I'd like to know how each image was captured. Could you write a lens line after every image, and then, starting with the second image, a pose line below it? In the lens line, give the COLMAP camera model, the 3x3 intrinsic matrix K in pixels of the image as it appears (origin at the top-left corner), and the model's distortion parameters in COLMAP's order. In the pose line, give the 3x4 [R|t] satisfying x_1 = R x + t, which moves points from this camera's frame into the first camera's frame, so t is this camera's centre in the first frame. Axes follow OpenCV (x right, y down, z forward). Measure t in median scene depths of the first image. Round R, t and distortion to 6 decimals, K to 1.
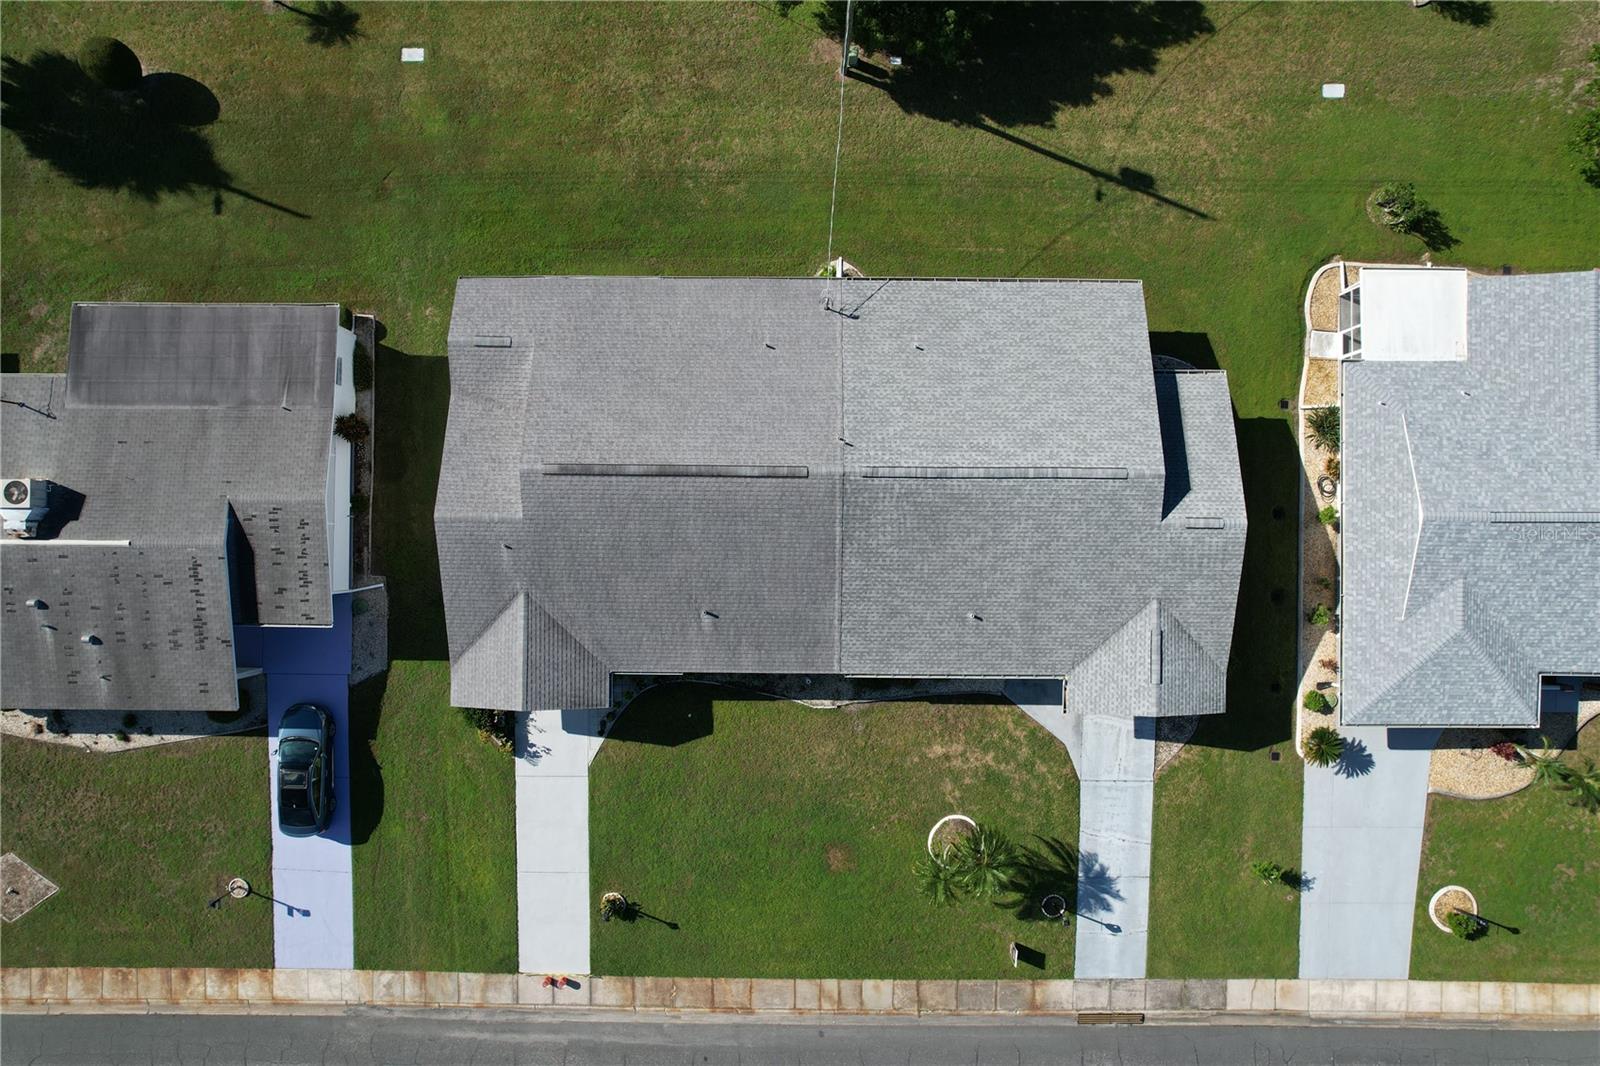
lens RADIAL K [[1017.4, 0, 800.0], [0, 1017.4, 533.0], [0, 0, 1]] dist [-0.058955, 0.043457]
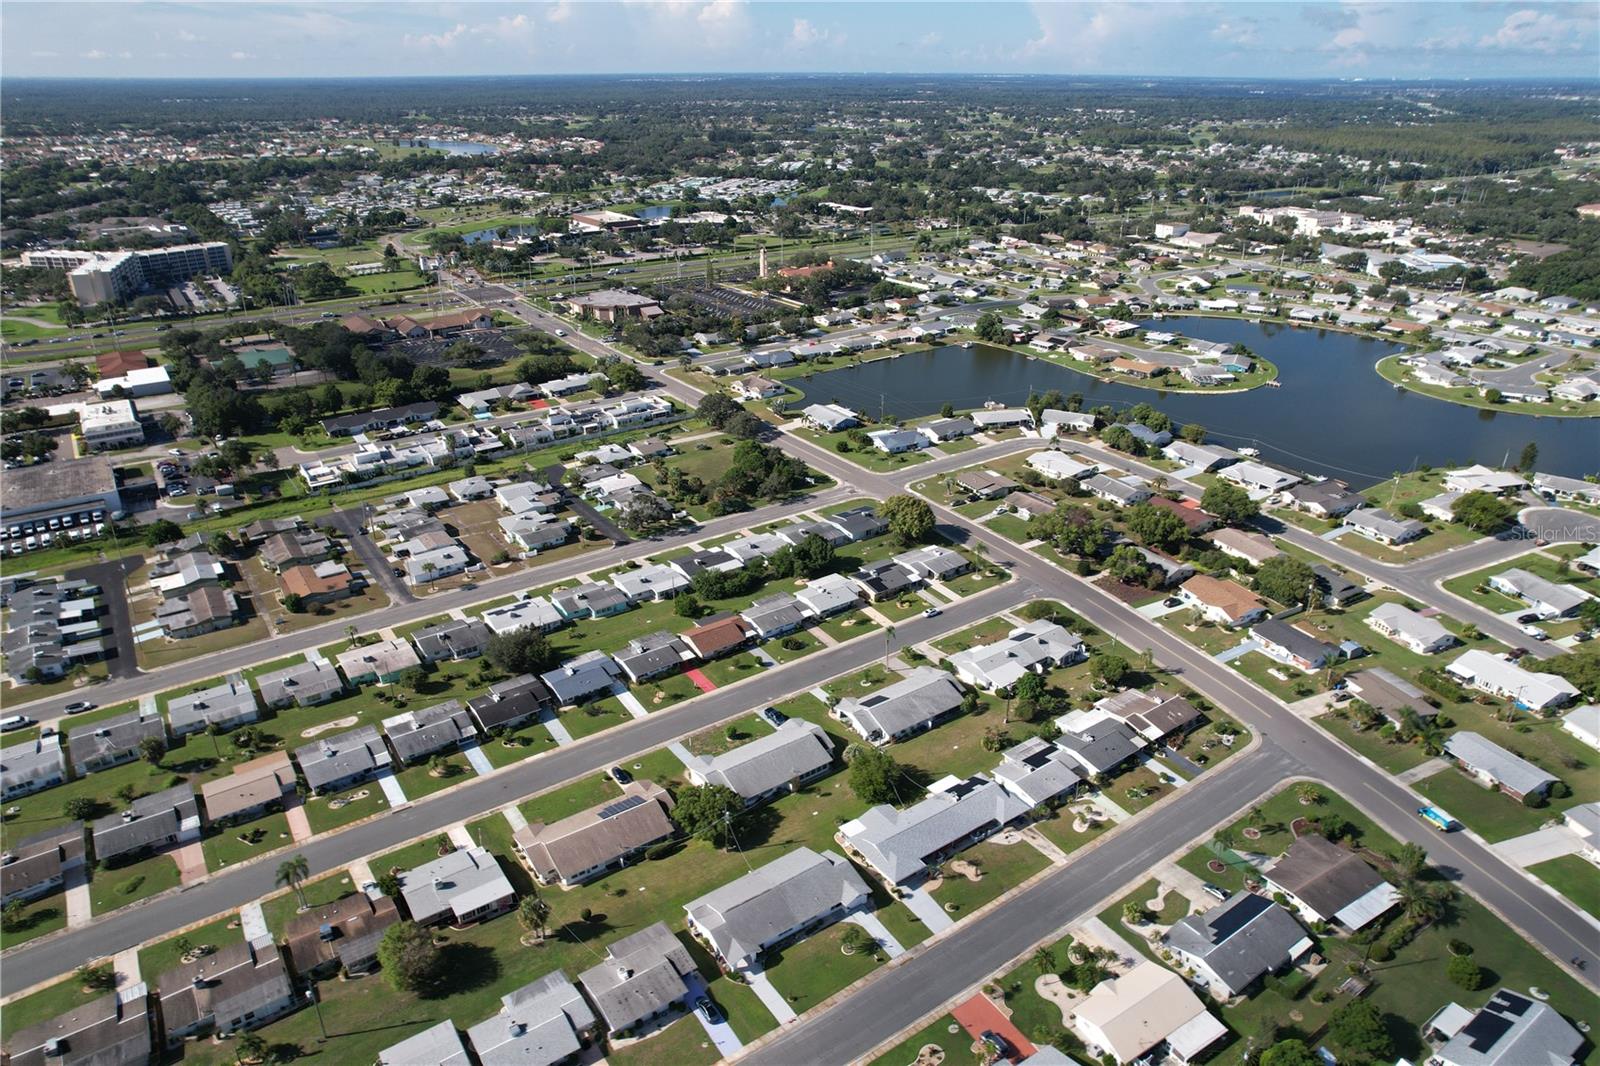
lens RADIAL K [[1017.4, 0, 800.0], [0, 1017.4, 533.0], [0, 0, 1]] dist [-0.058955, 0.043457]
pose [[0.810369, -0.238794, 0.535051, -1.819551], [0.585846, 0.344722, -0.733451, 2.640936], [-0.009300, 0.907824, 0.419249, -2.292680]]
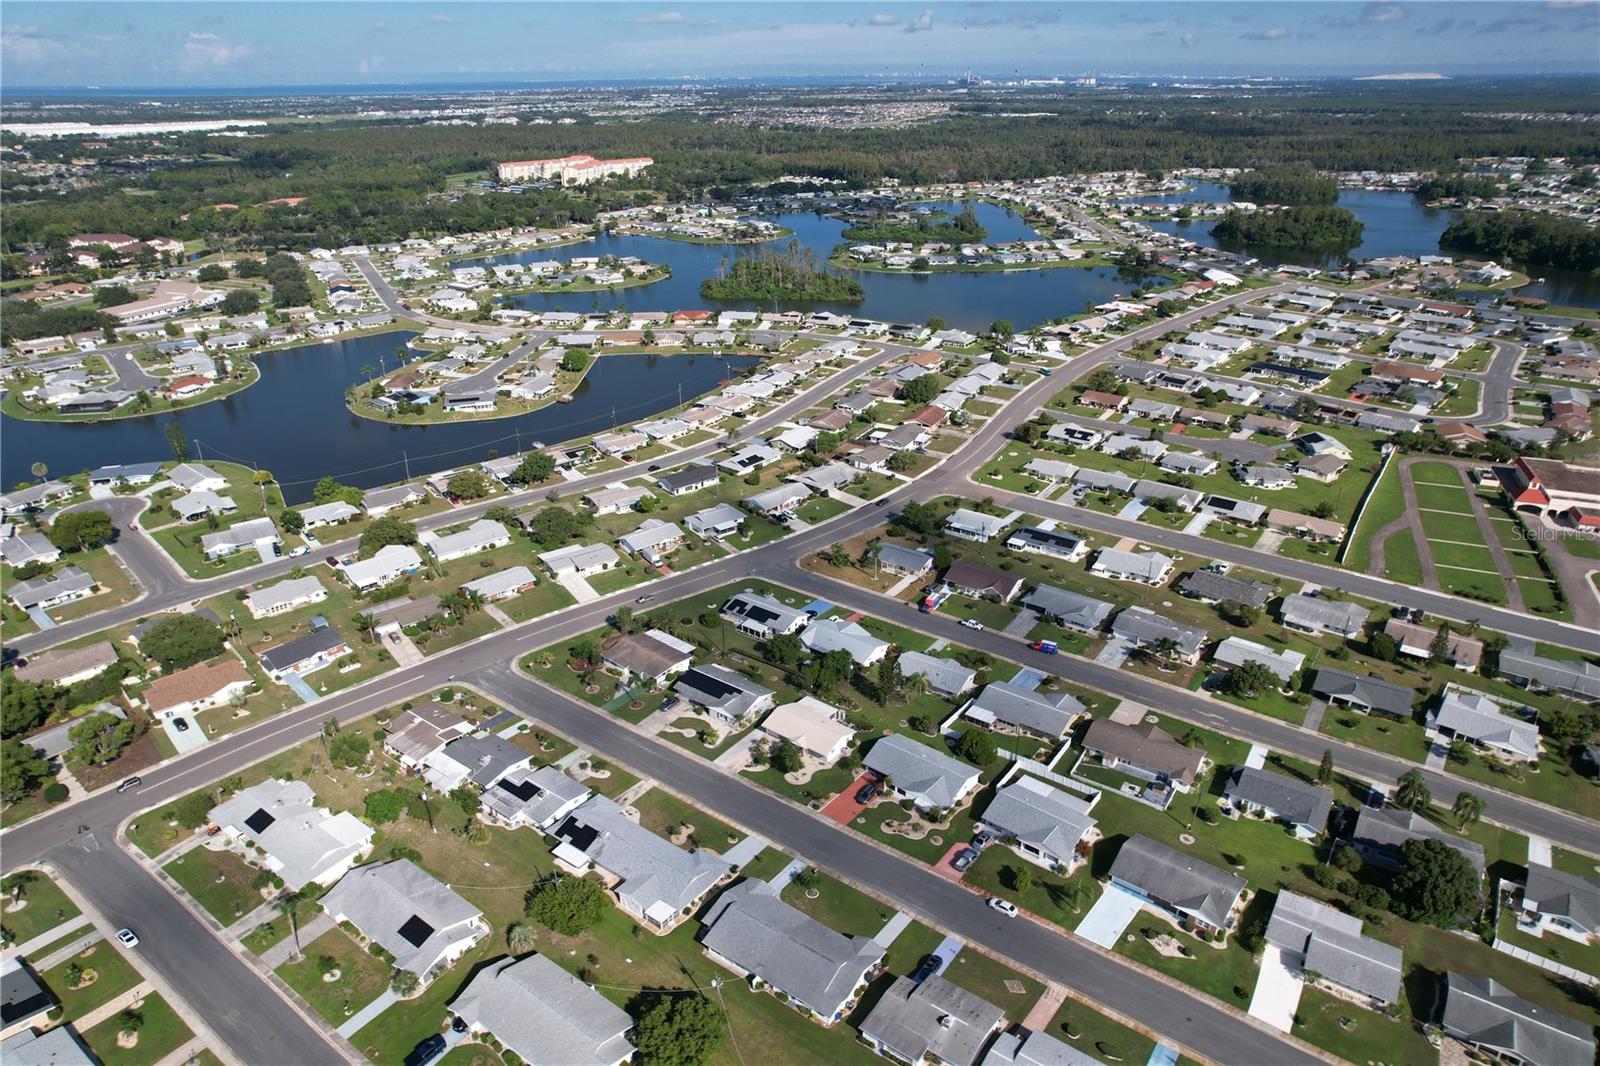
lens RADIAL K [[1017.4, 0, 800.0], [0, 1017.4, 533.0], [0, 0, 1]] dist [-0.058955, 0.043457]
pose [[-0.806857, -0.230680, 0.543846, -1.826670], [0.590380, -0.347313, 0.728577, -2.370584], [0.020817, 0.908933, 0.416421, -2.258619]]
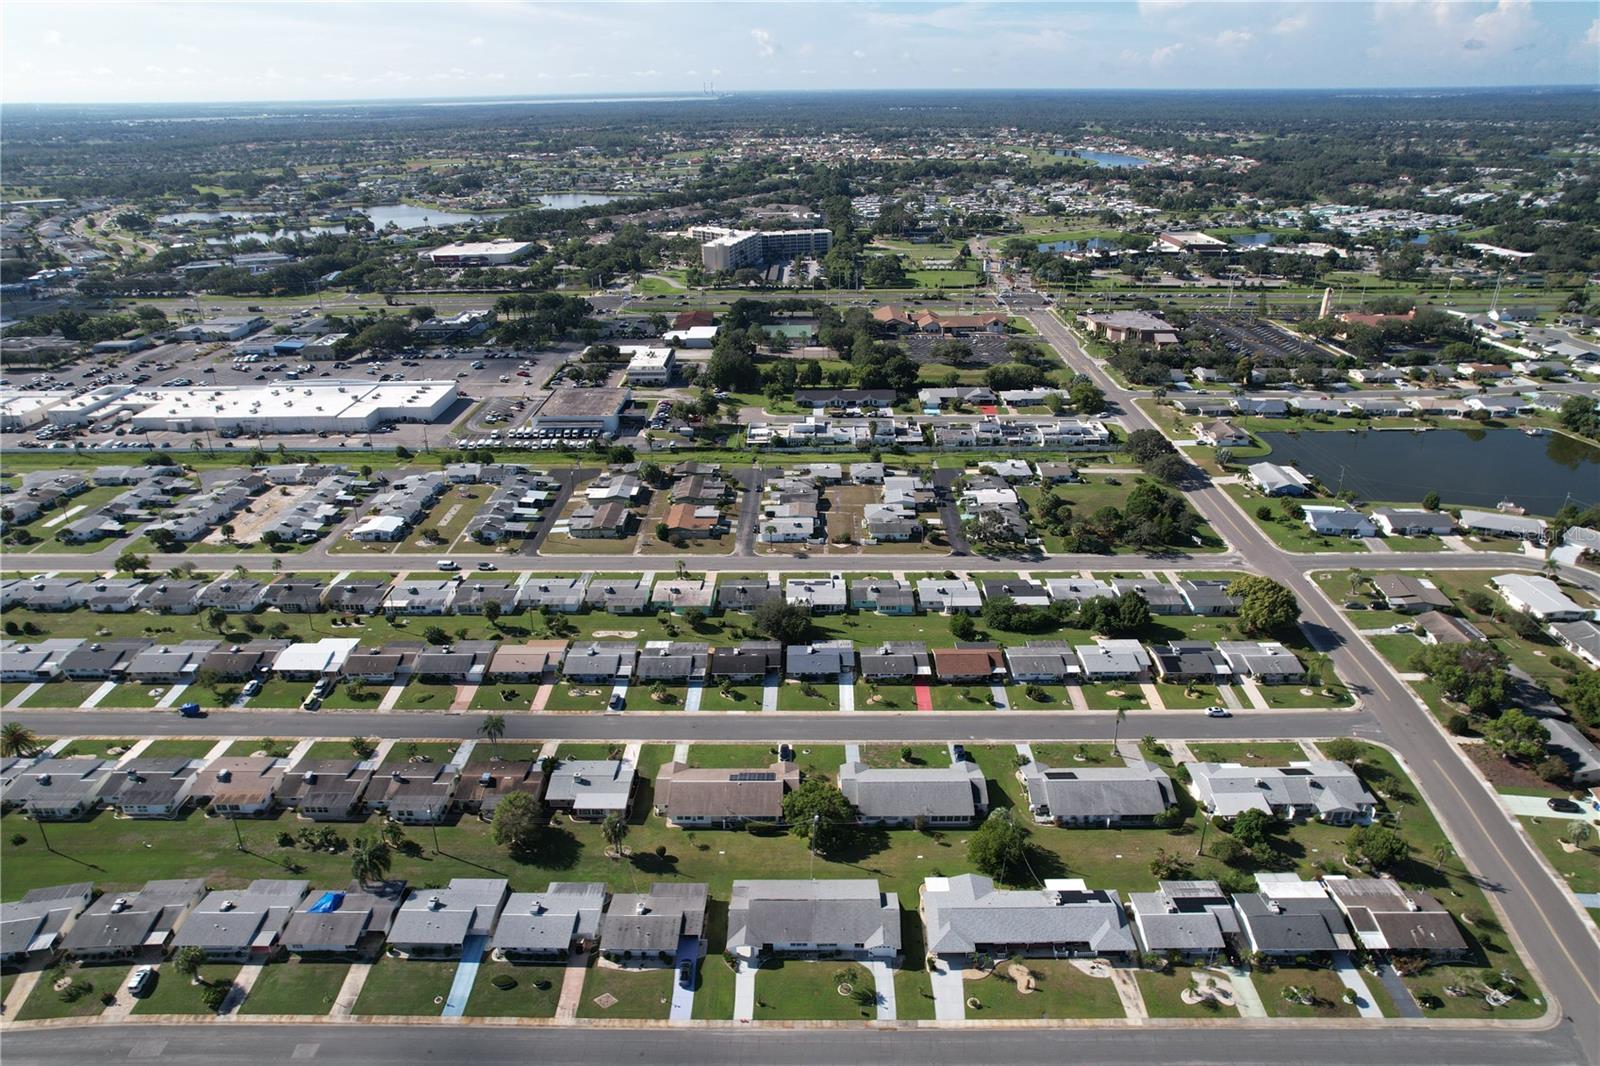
lens RADIAL K [[1017.4, 0, 800.0], [0, 1017.4, 533.0], [0, 0, 1]] dist [-0.058955, 0.043457]
pose [[0.999978, -0.004254, 0.005059, -0.036322], [0.006361, 0.411125, -0.911557, 3.208904], [0.001798, 0.911569, 0.411143, -2.302916]]
